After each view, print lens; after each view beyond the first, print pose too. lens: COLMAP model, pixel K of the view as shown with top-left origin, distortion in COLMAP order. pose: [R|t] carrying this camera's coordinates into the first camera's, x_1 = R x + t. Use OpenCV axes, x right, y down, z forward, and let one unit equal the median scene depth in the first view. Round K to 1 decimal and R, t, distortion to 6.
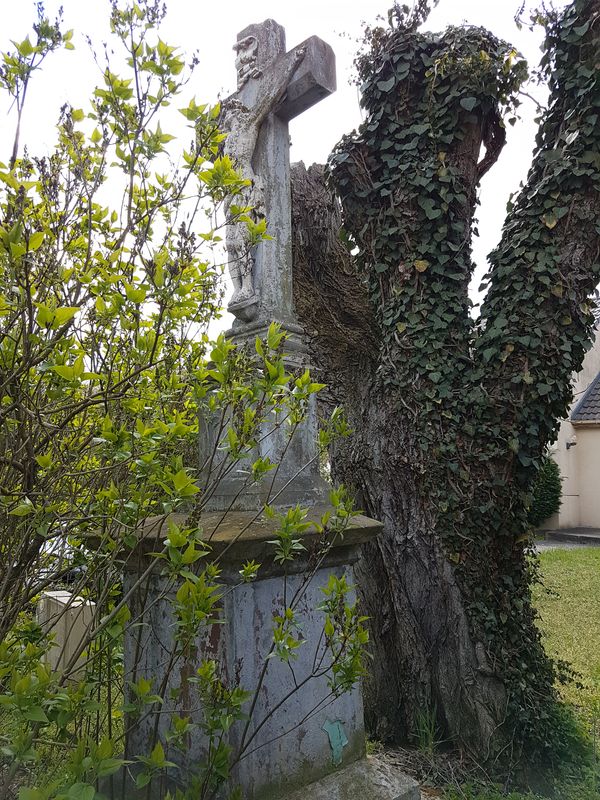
lens RADIAL K [[599.9, 0, 300.0], [0, 599.9, 400.0], [0, 0, 1]] dist [-0.002476, -0.003497]
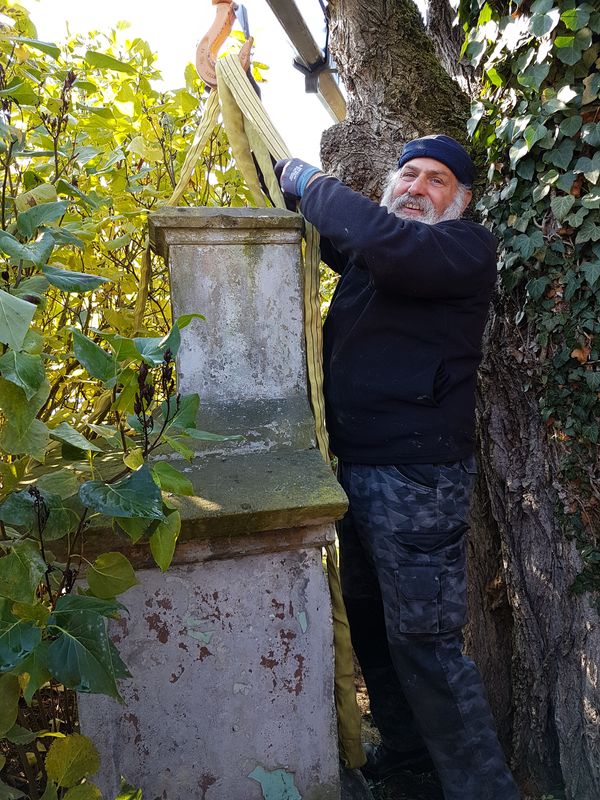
lens RADIAL K [[599.9, 0, 300.0], [0, 599.9, 400.0], [0, 0, 1]] dist [-0.002476, -0.003497]
pose [[0.861937, 0.050230, -0.504521, 0.375105], [0.080876, 0.968718, 0.234617, -0.021557], [0.500523, -0.243029, 0.830911, 0.516373]]
